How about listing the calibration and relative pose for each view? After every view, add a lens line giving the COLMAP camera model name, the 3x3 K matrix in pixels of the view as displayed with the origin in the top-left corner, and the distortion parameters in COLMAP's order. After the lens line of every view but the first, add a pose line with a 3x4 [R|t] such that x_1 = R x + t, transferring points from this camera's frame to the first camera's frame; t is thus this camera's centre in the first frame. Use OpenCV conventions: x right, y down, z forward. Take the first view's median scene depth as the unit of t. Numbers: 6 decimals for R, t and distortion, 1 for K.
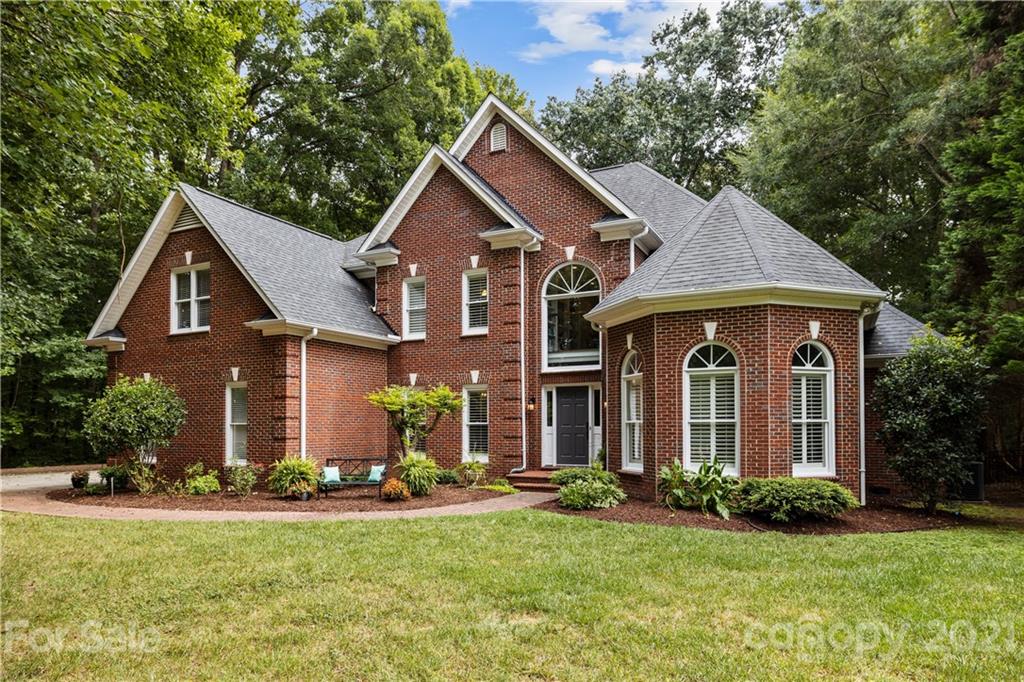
lens RADIAL K [[612.5, 0, 520.2], [0, 612.5, 414.3], [0, 0, 1]] dist [0.006257, -0.000412]
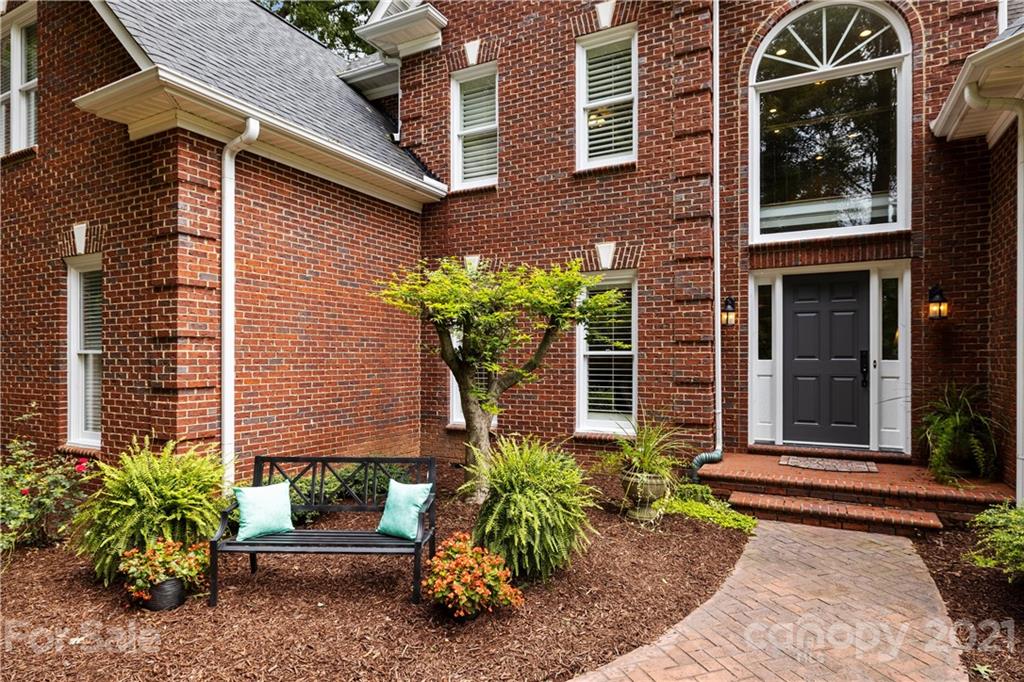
lens RADIAL K [[566.8, 0, 514.7], [0, 566.8, 352.1], [0, 0, 1]] dist [-0.000801, 0.000301]
pose [[0.999621, 0.002386, -0.027420, -0.136583], [-0.002025, 0.999911, 0.013199, 0.008793], [0.027449, -0.013139, 0.999537, 0.571351]]
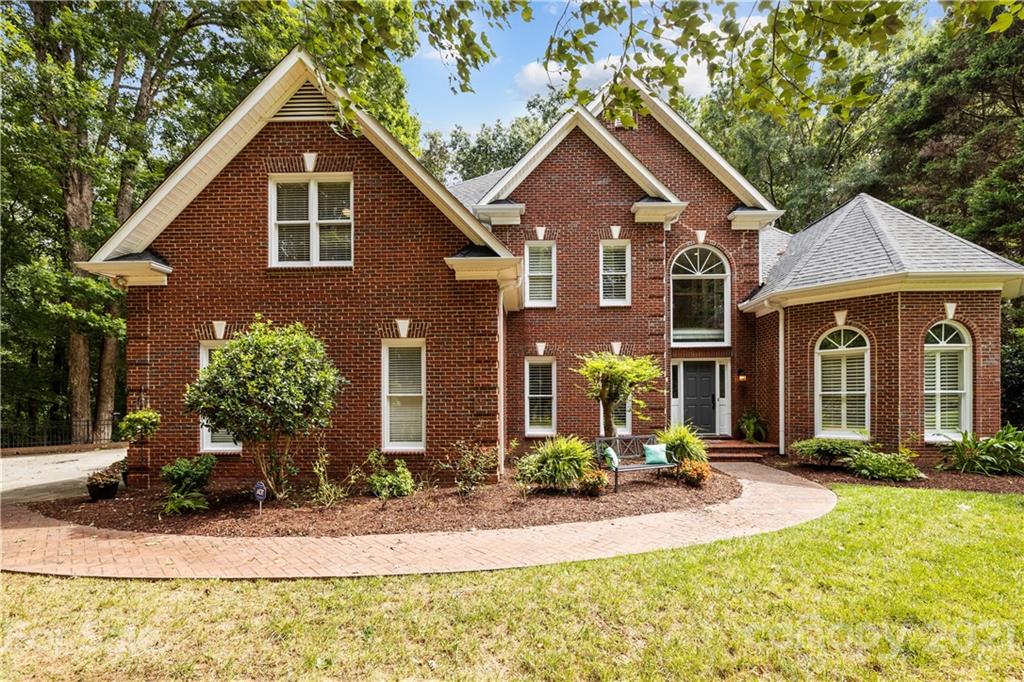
lens RADIAL K [[436.4, 0, 522.1], [0, 436.4, 397.5], [0, 0, 1]] dist [-0.001327, -0.000562]
pose [[0.908923, -0.001023, 0.416962, -0.522911], [-0.004200, 0.999924, 0.011609, 0.011027], [-0.416942, -0.012303, 0.908850, 0.432669]]
